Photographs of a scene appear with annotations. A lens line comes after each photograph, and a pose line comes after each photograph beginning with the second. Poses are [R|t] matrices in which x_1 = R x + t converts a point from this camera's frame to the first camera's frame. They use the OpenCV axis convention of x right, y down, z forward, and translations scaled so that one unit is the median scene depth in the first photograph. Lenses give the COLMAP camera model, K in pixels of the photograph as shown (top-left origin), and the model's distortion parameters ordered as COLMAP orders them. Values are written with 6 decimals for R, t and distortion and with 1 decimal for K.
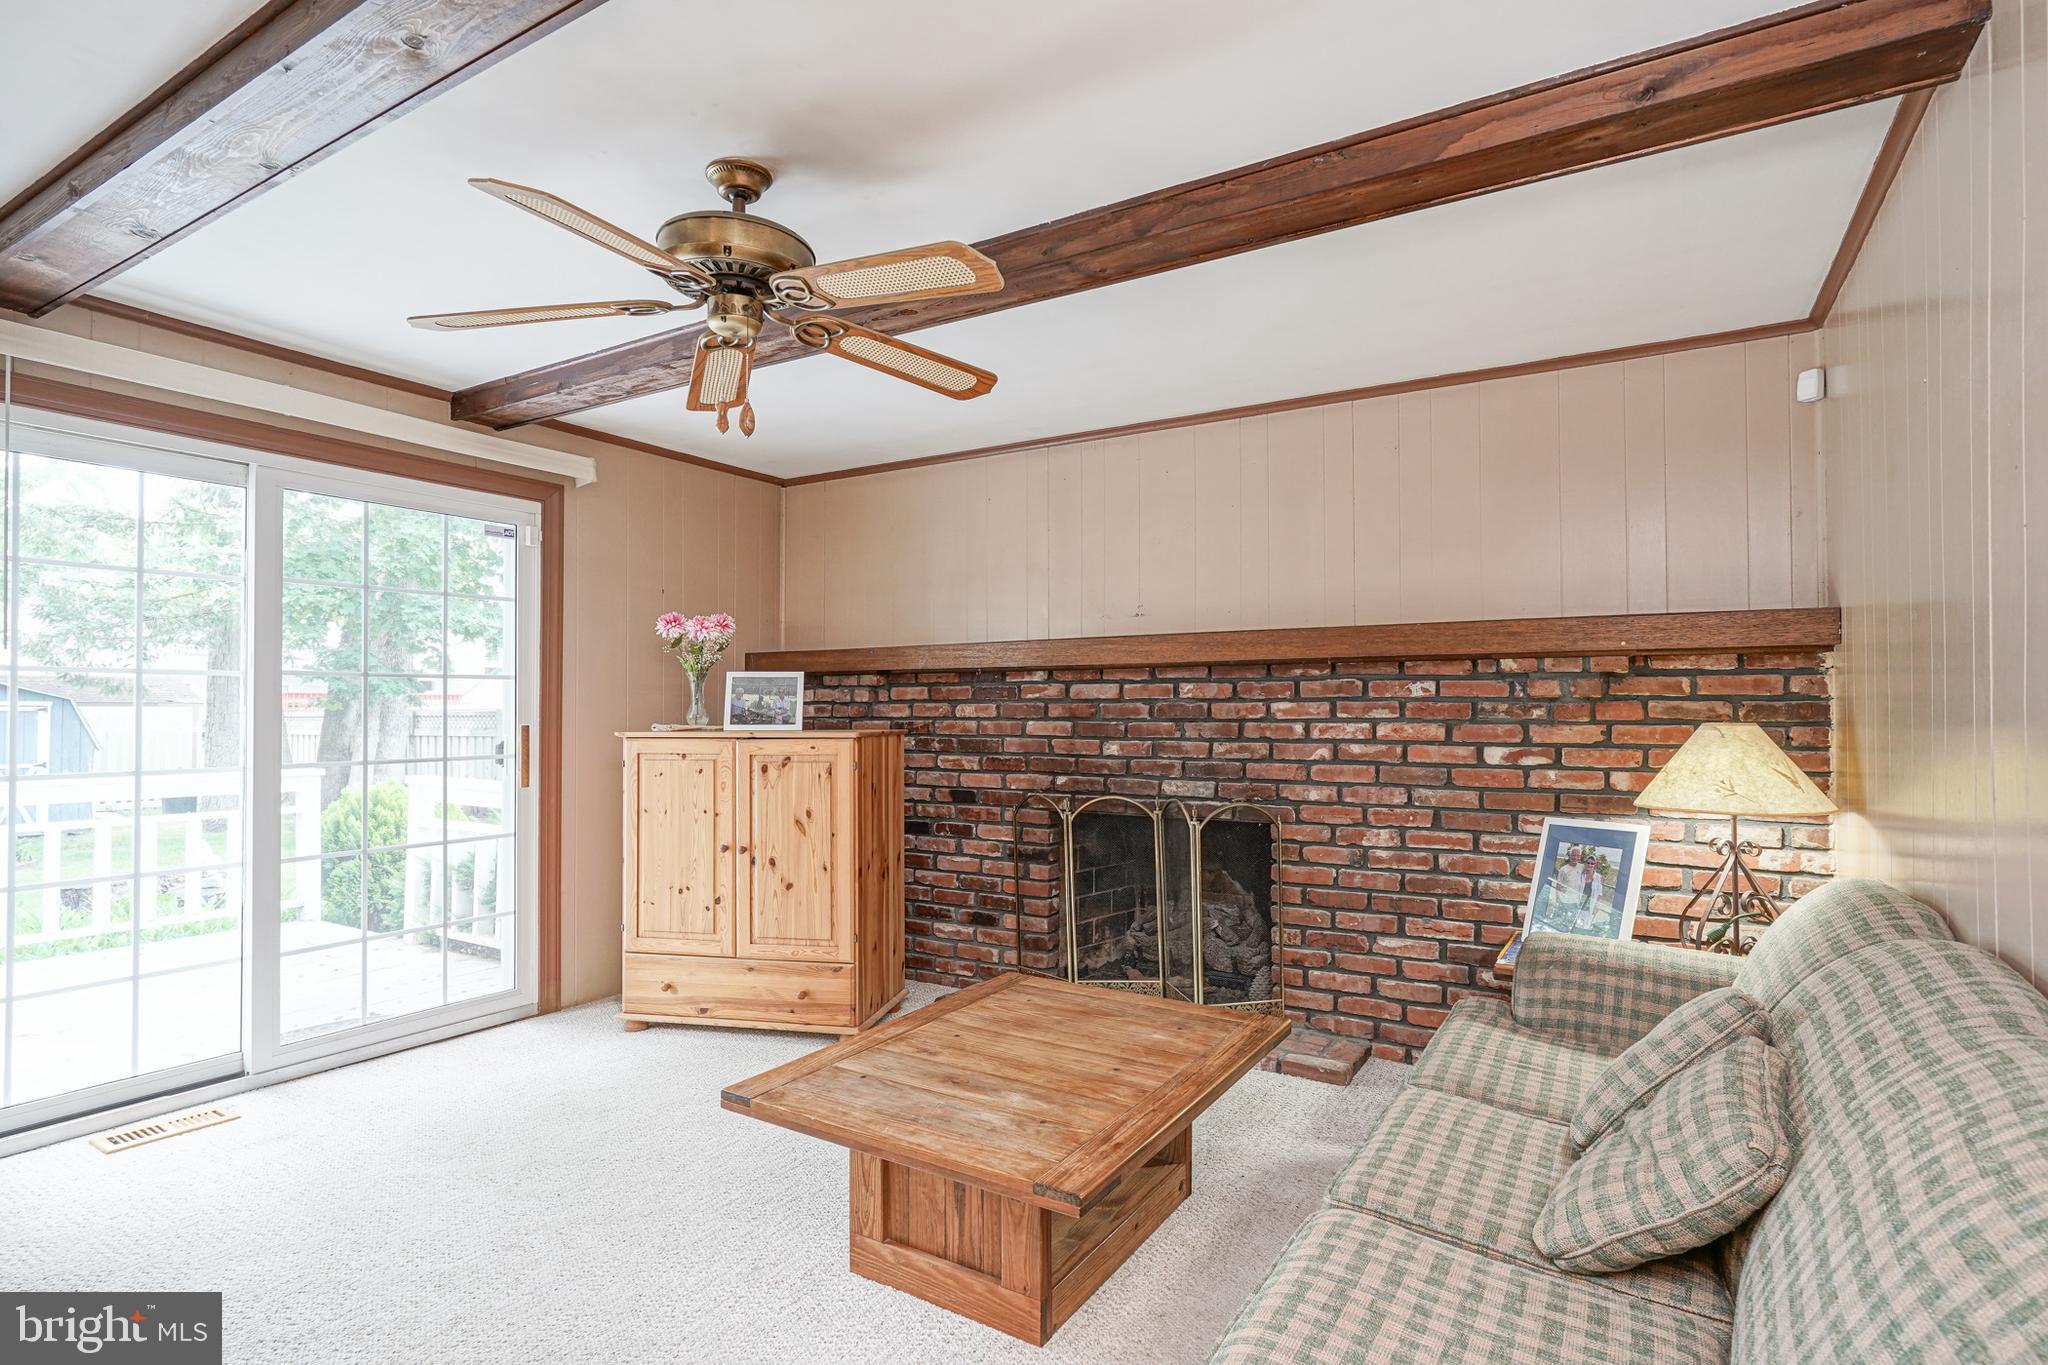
lens RADIAL K [[955.7, 0, 1025.0], [0, 955.7, 690.6], [0, 0, 1]] dist [-0.004303, 0.000835]
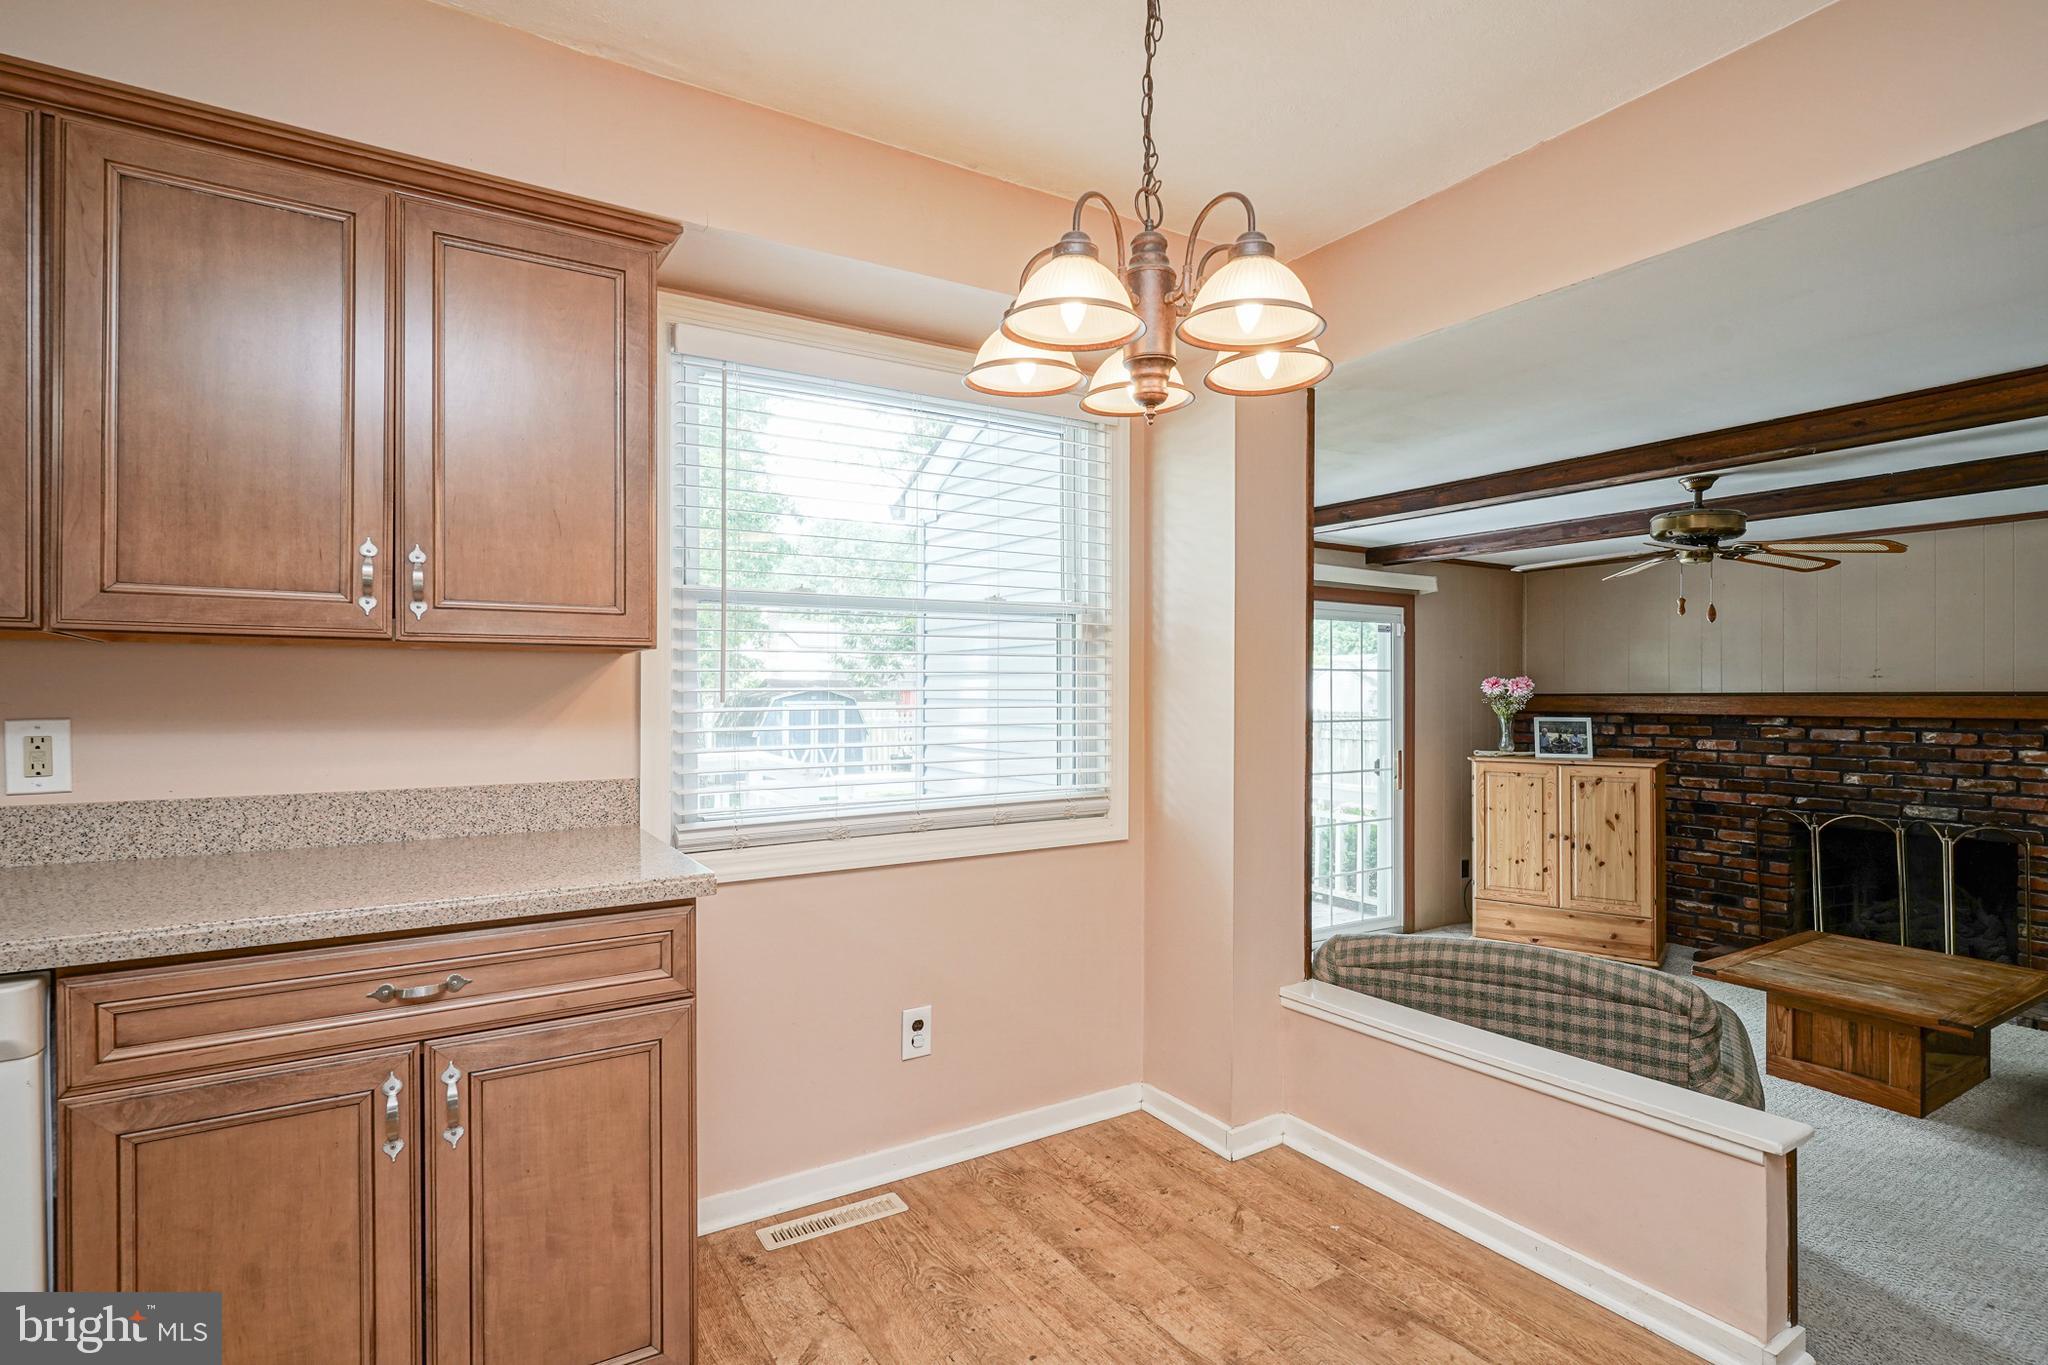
lens RADIAL K [[1002.8, 0, 1028.1], [0, 1002.8, 690.7], [0, 0, 1]] dist [-0.005258, 0.001623]
pose [[0.911909, 0.005056, -0.410362, -0.416661], [0.004303, 0.999751, 0.021880, -0.105077], [0.410370, -0.021719, 0.911660, -0.790714]]
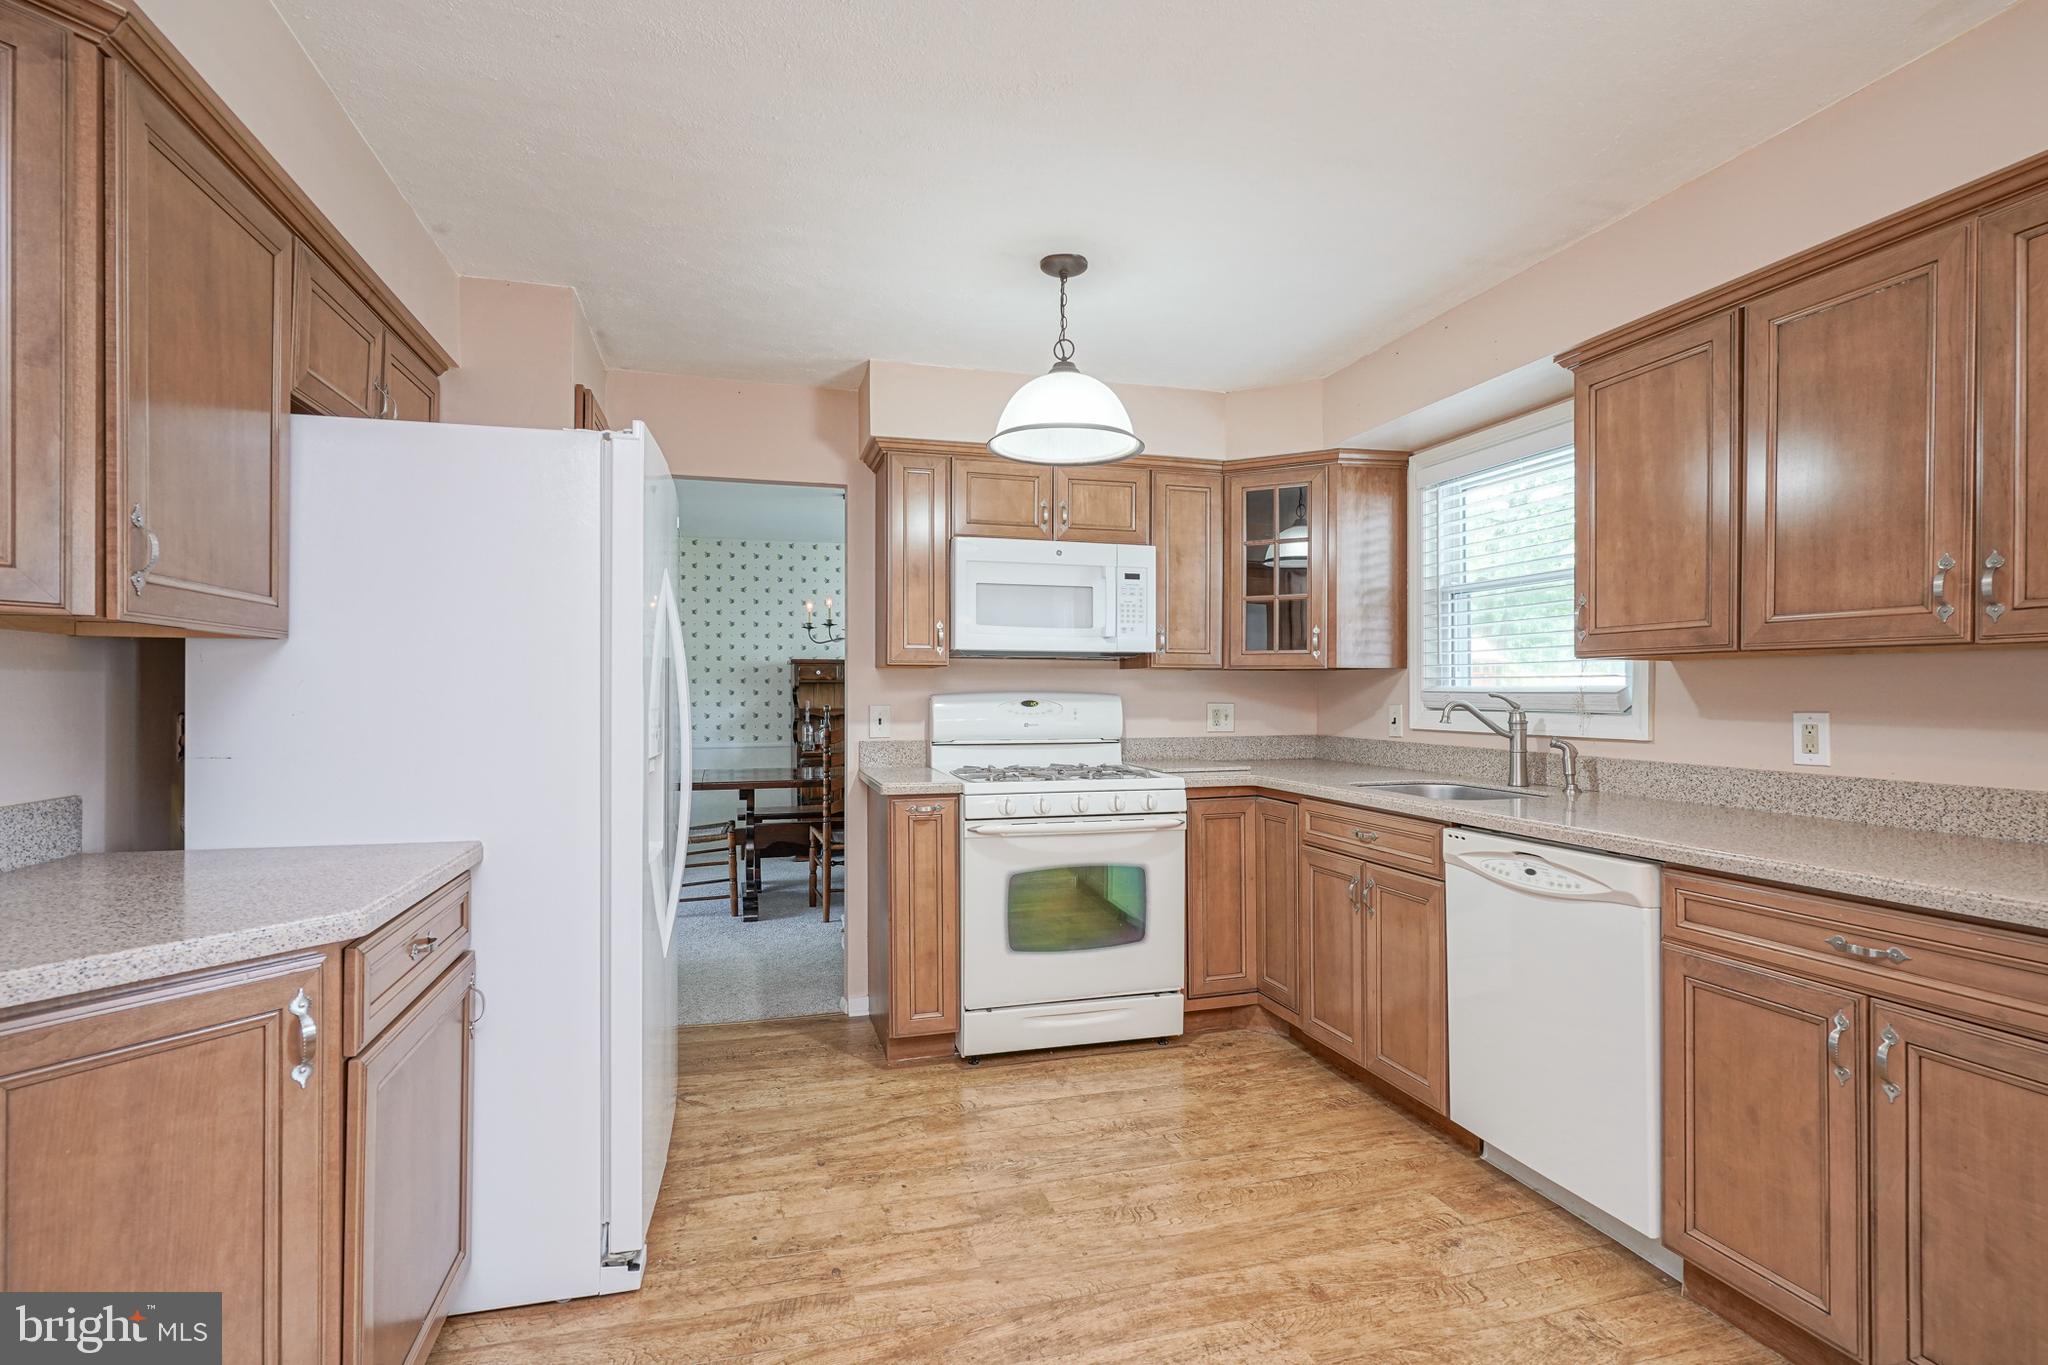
lens RADIAL K [[996.7, 0, 998.6], [0, 996.7, 691.5], [0, 0, 1]] dist [-0.011579, 0.005704]
pose [[-0.665935, 0.004929, -0.745994, -0.177526], [0.019631, 0.999748, -0.010918, -0.100028], [0.745752, -0.021916, -0.665864, -0.499151]]
